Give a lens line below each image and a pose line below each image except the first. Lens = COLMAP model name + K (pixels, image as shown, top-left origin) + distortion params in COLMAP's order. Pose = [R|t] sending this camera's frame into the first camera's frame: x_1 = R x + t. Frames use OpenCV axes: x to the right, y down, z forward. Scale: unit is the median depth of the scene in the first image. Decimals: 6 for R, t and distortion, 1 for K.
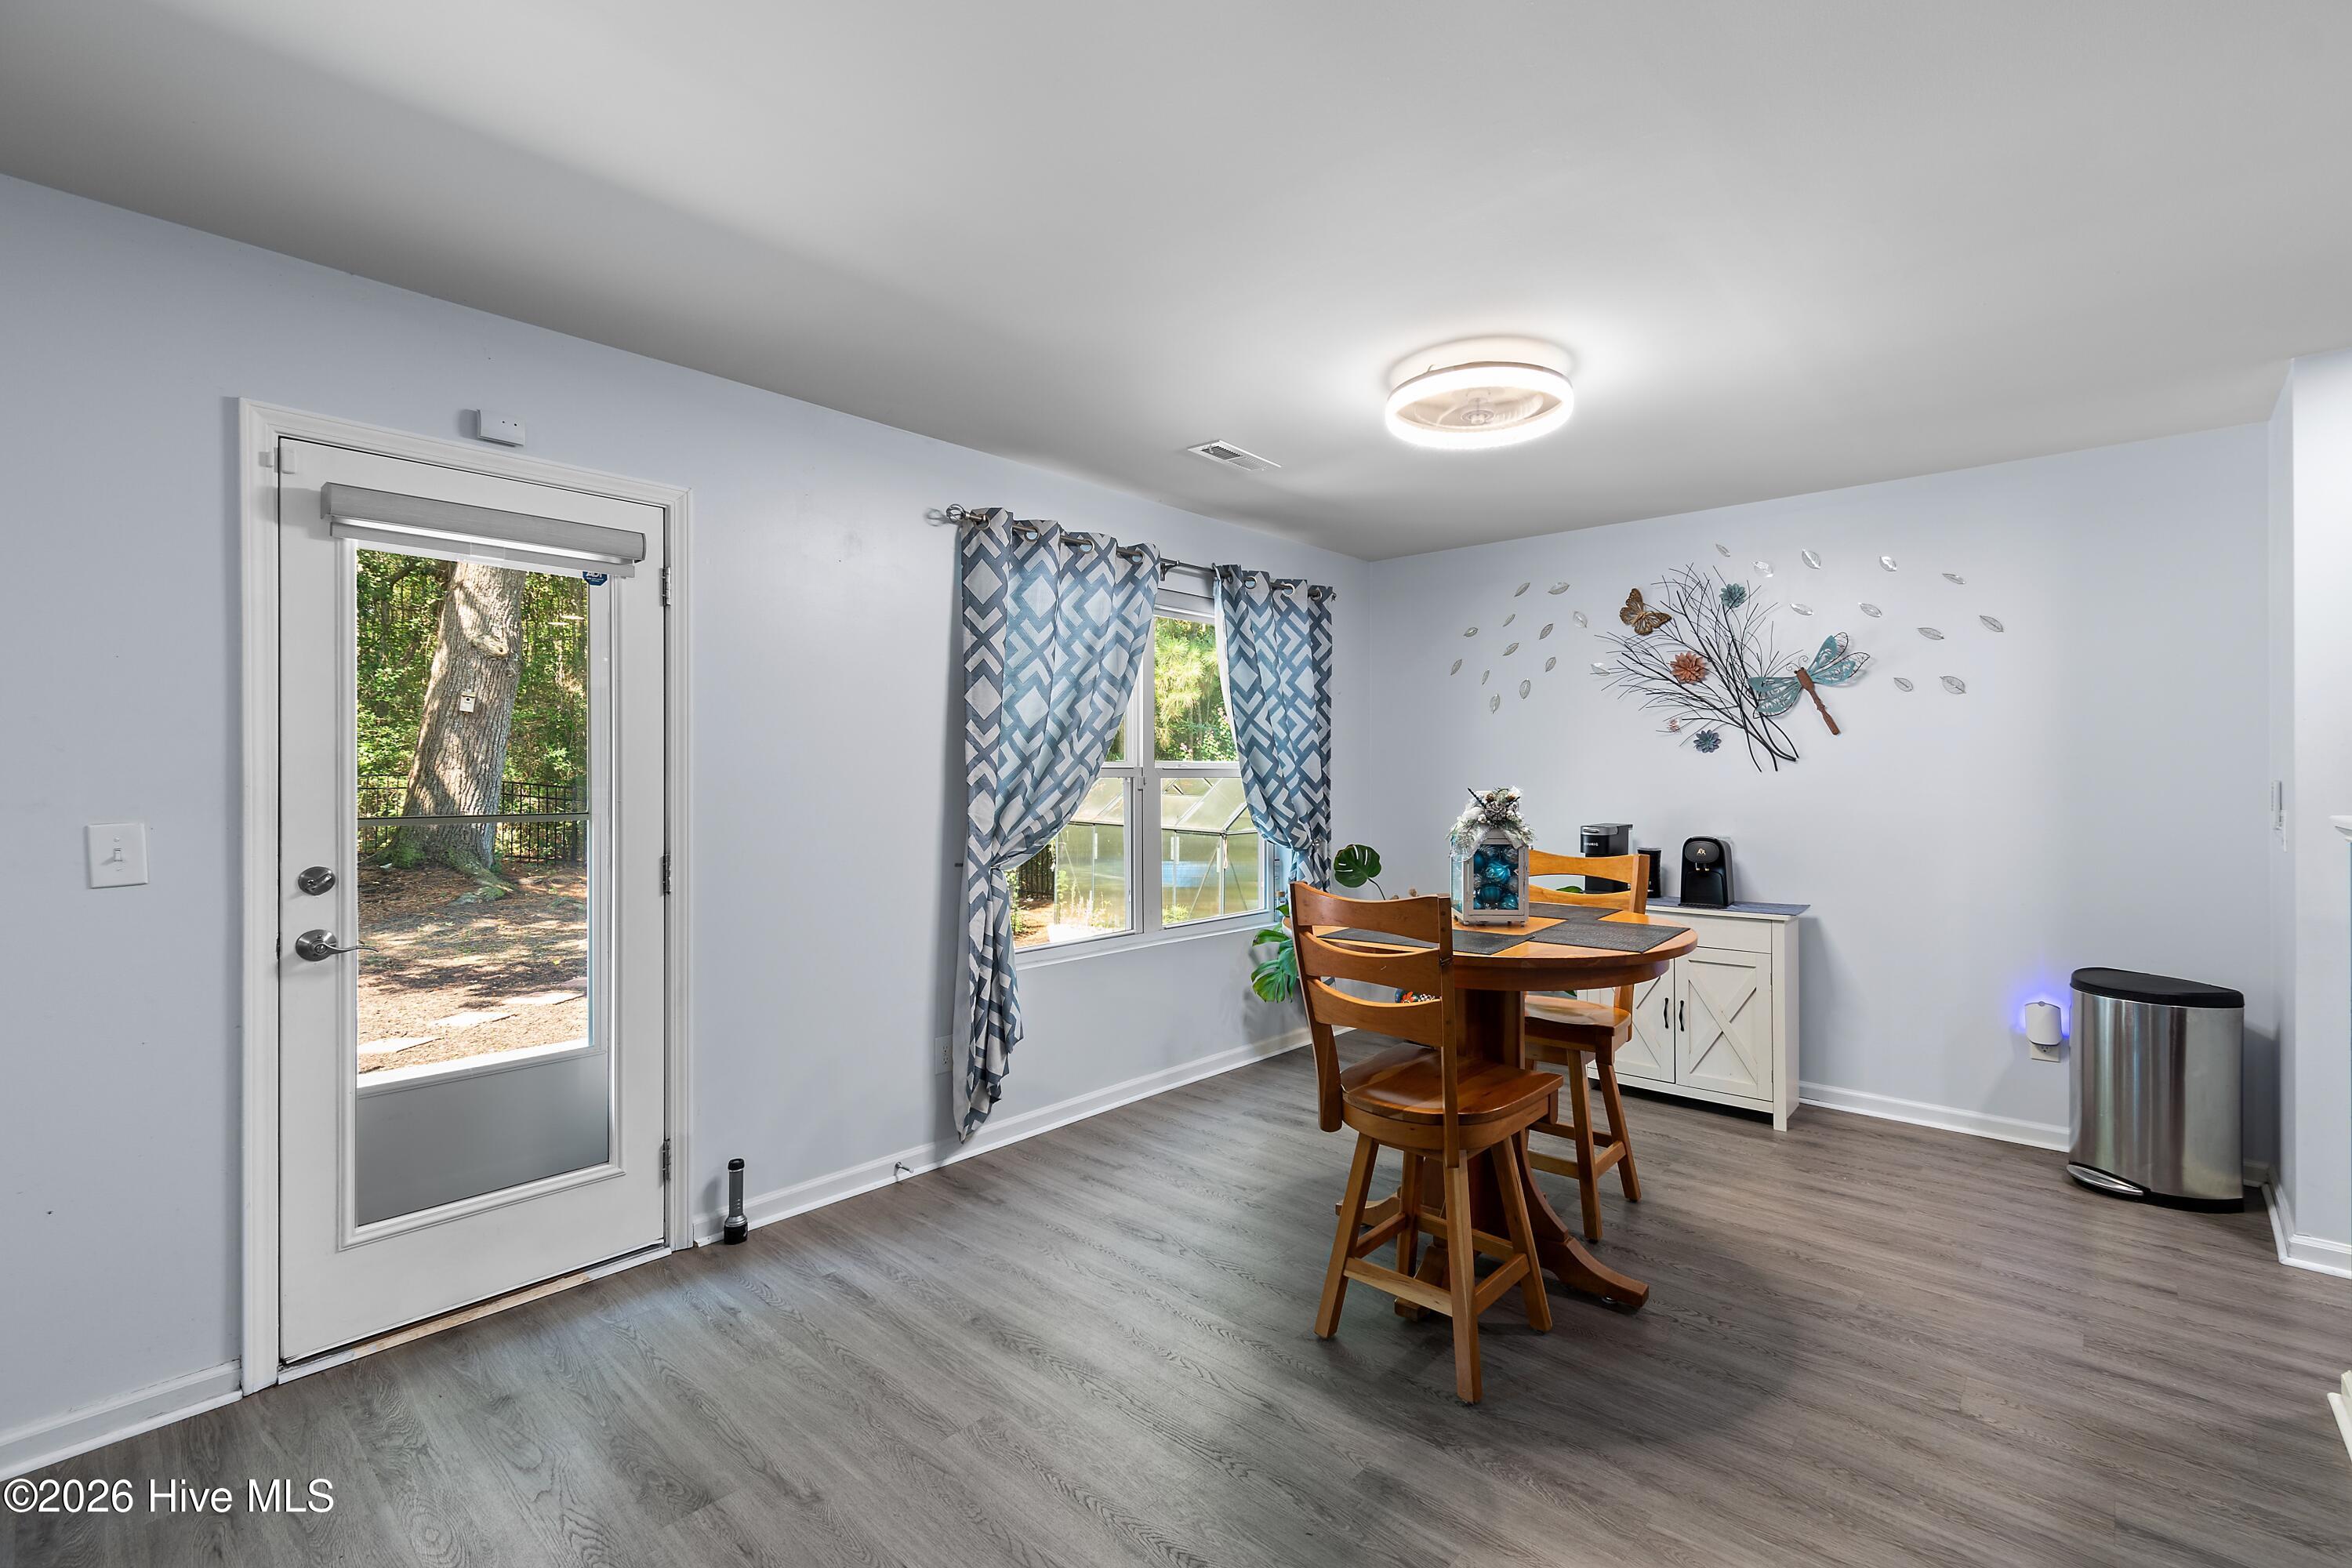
lens RADIAL K [[1041.1, 0, 1207.8], [0, 1041.1, 773.6], [0, 0, 1]] dist [0.003007, -0.002884]
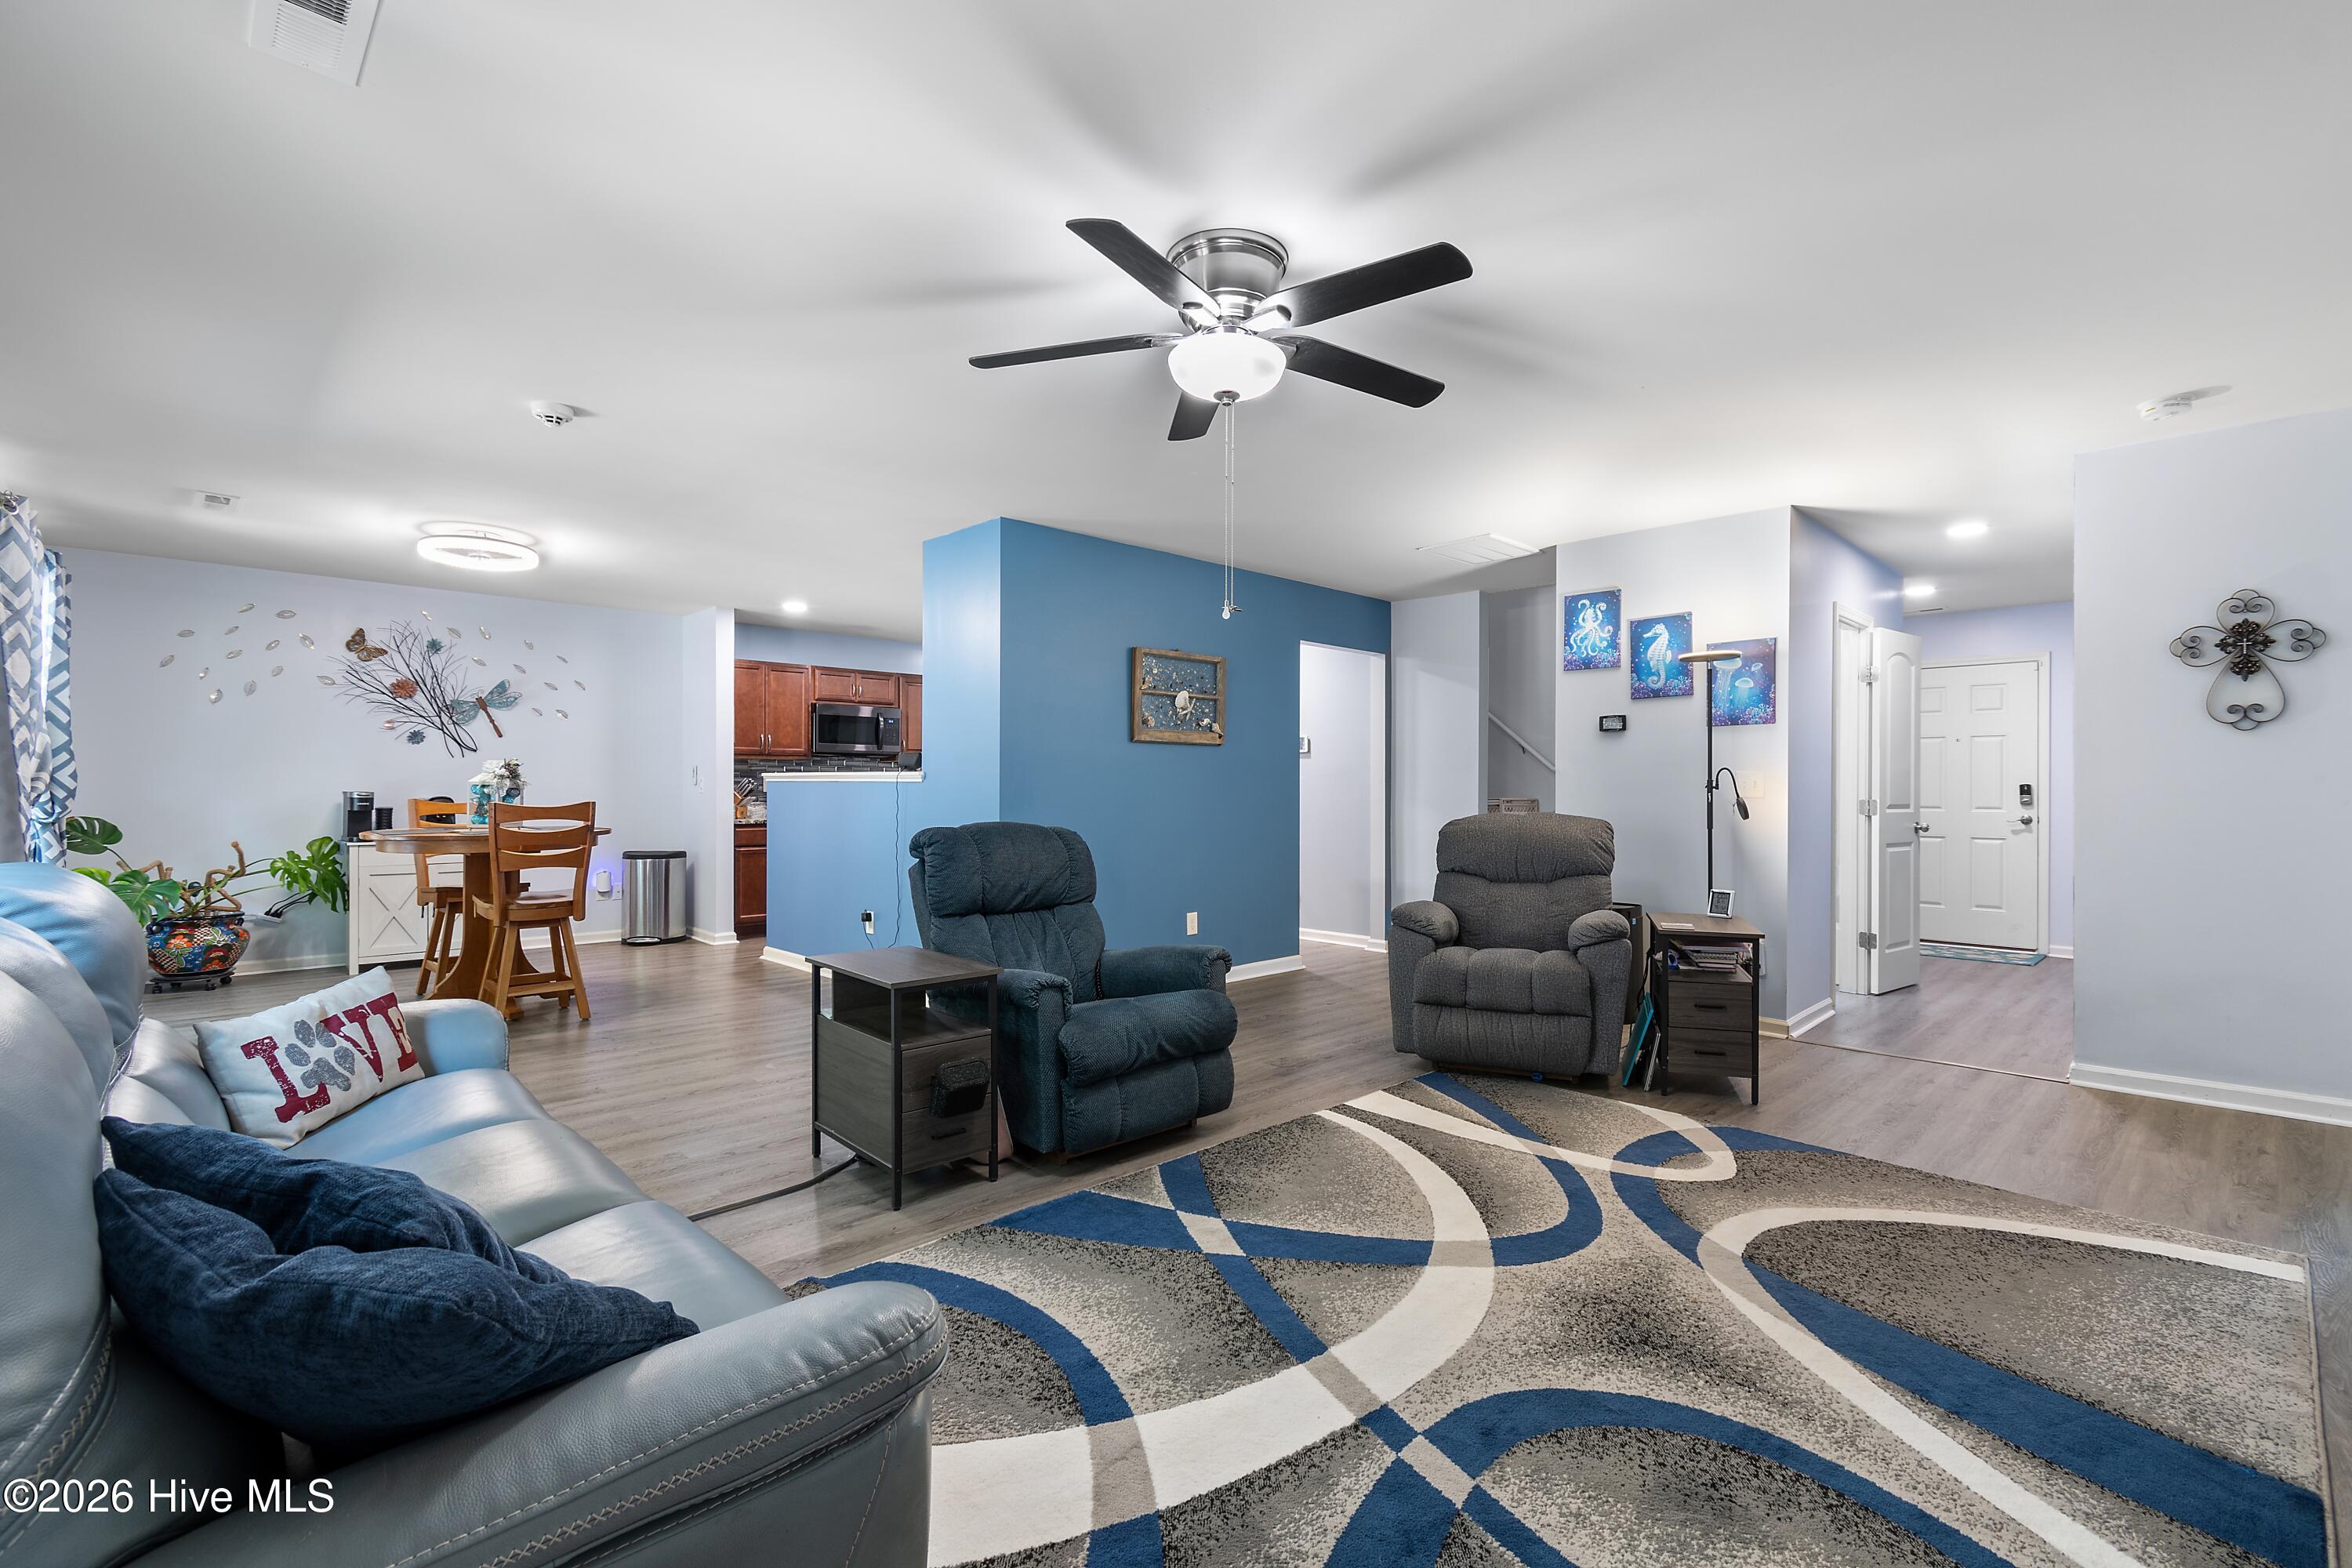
lens RADIAL K [[1041.1, 0, 1175.8], [0, 1041.1, 788.2], [0, 0, 1]] dist [0.003007, -0.002884]
pose [[0.078049, -0.001114, 0.996949, -1.091099], [-0.004670, 0.999988, 0.001483, 0.041793], [-0.996939, -0.004772, 0.078043, -0.274113]]
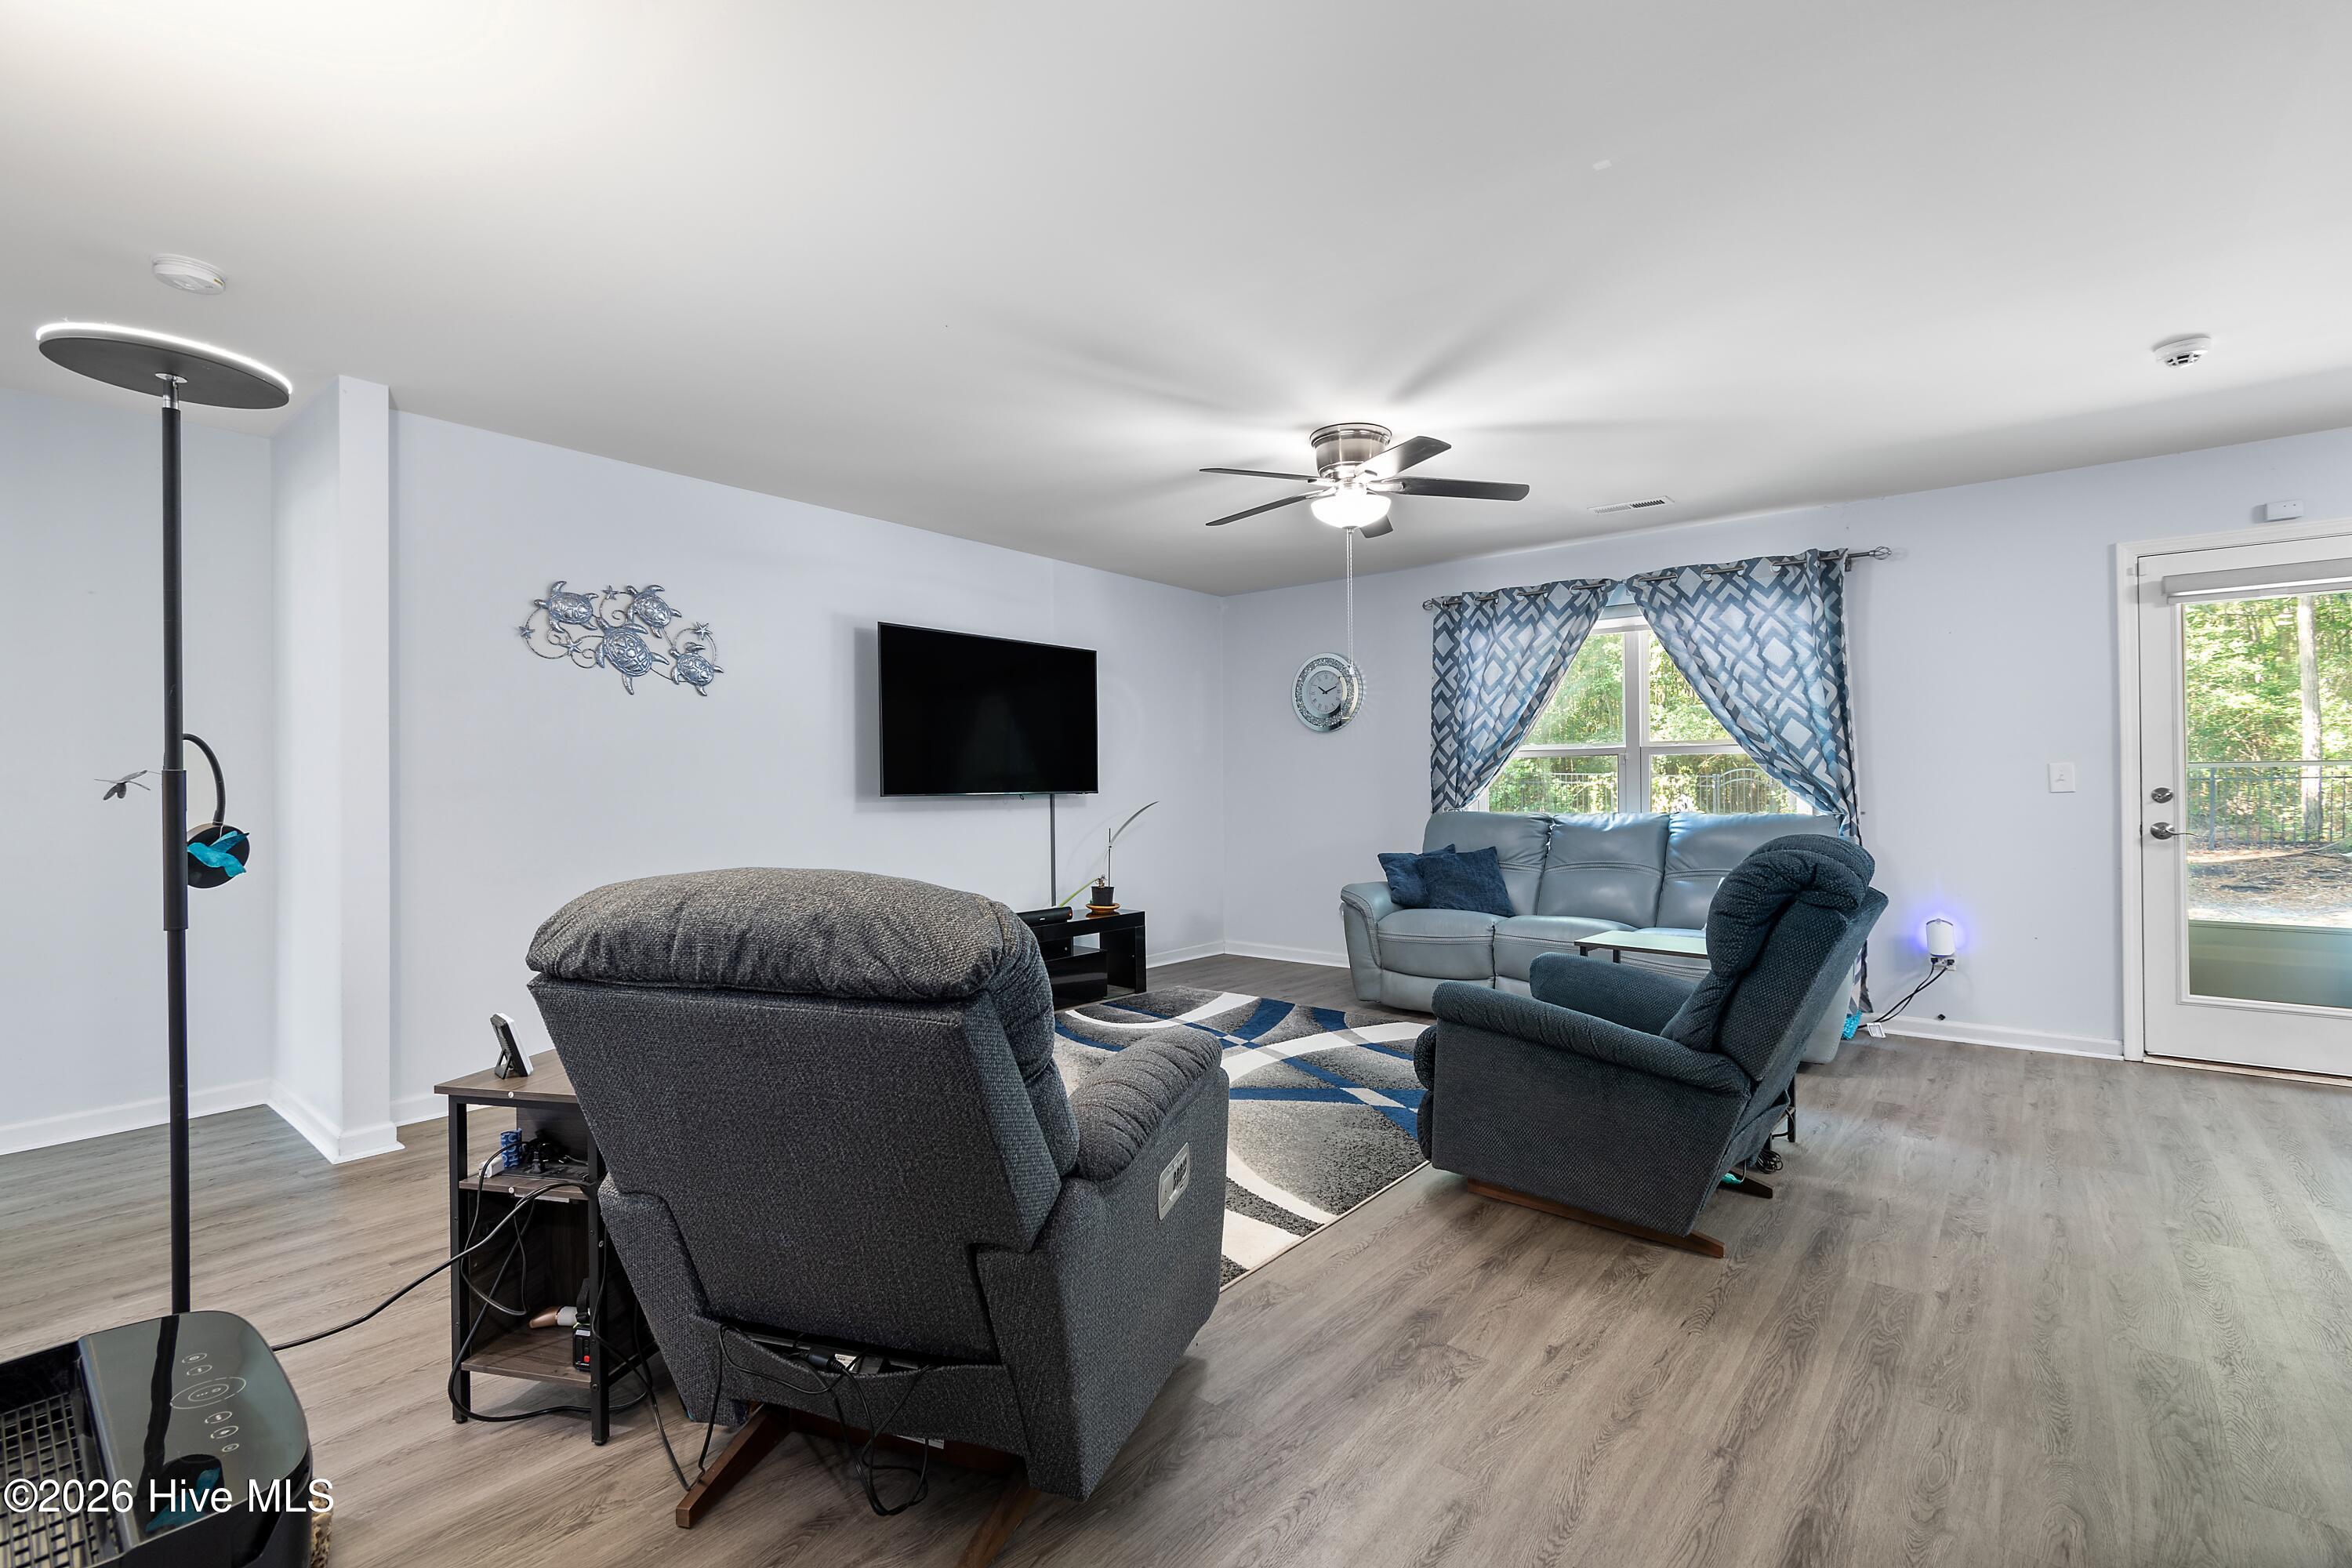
lens RADIAL K [[1041.1, 0, 1169.4], [0, 1041.1, 781.2], [0, 0, 1]] dist [0.003007, -0.002884]
pose [[0.025713, -0.004682, -0.999658, 0.533512], [0.009360, 0.999946, -0.004442, 0.040611], [0.999626, -0.009243, 0.025755, -0.452812]]
